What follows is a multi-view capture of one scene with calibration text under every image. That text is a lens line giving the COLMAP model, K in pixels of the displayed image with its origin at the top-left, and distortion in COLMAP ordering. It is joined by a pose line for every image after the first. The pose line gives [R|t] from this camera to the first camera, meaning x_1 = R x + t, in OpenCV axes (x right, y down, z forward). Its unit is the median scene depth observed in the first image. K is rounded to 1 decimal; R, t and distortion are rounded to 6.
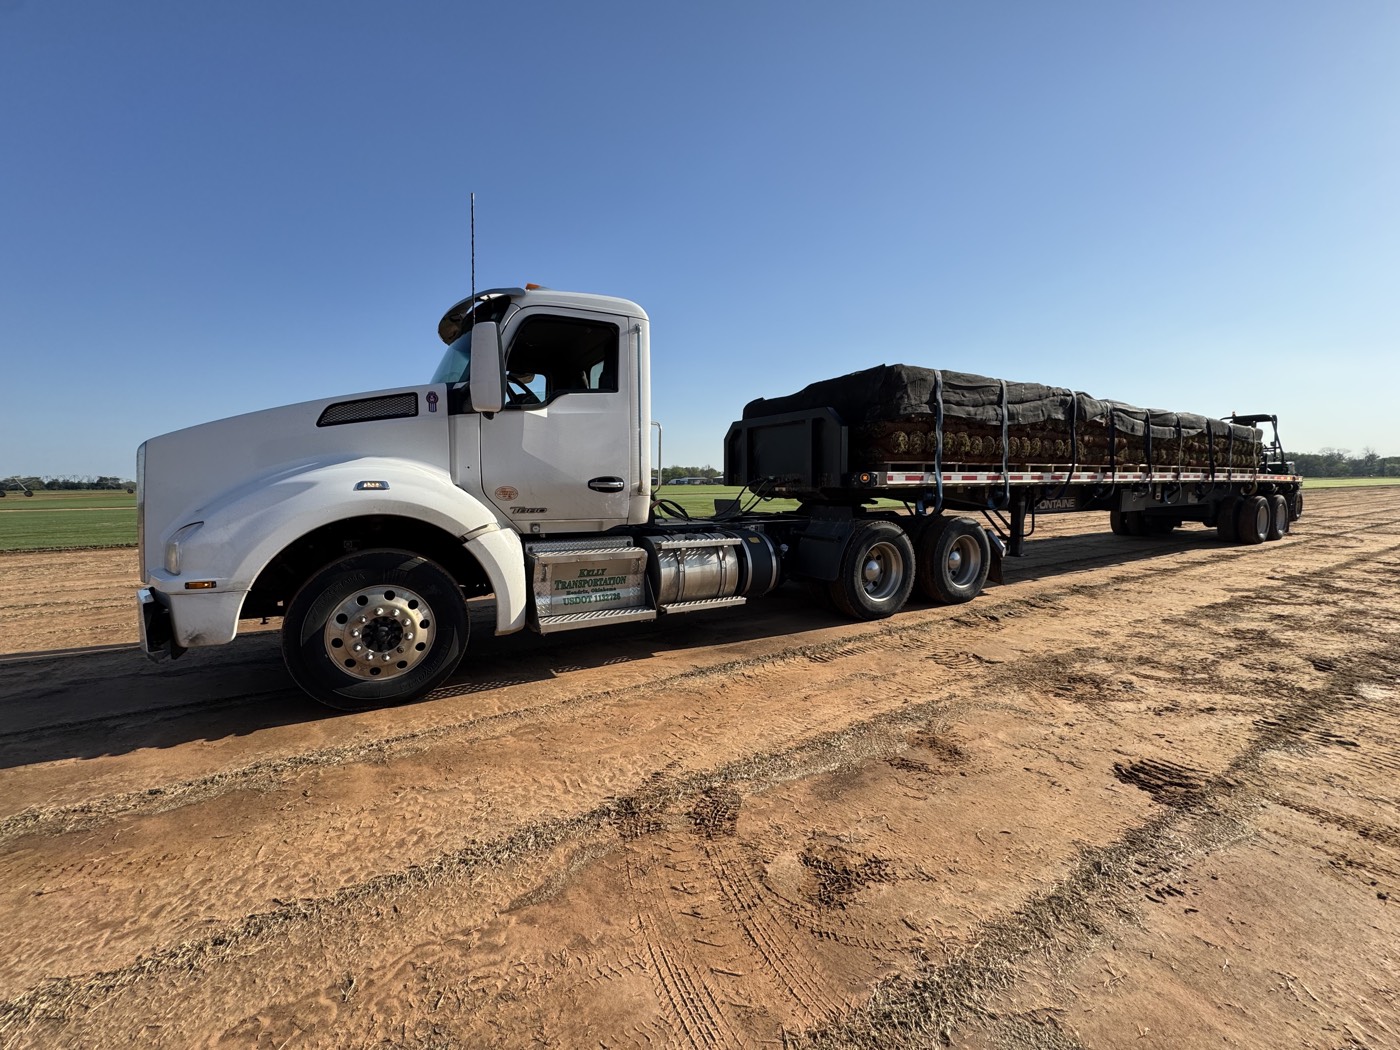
lens RADIAL K [[557.1, 0, 700.6], [0, 557.1, 520.3], [0, 0, 1]] dist [0.001817, 0.000045]
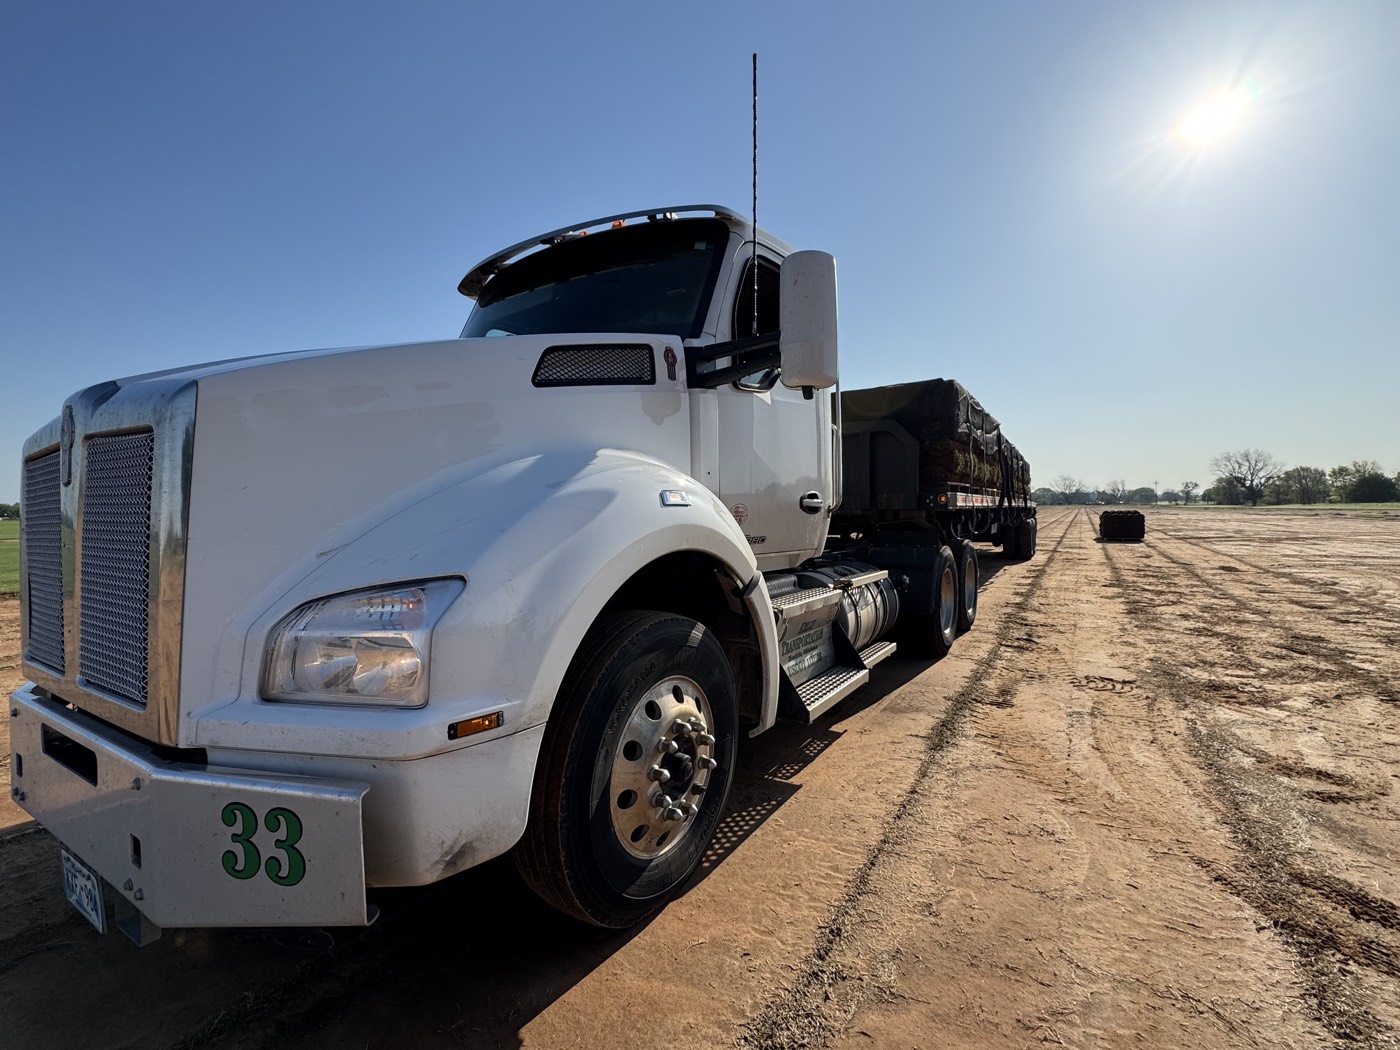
lens RADIAL K [[633.6, 0, 700.1], [0, 633.6, 522.7], [0, 0, 1]] dist [0.000935, 0.000222]
pose [[0.884797, -0.011461, 0.465836, -0.820651], [0.035819, 0.998412, -0.043469, -0.009554], [-0.464598, 0.055147, 0.883803, 0.408991]]
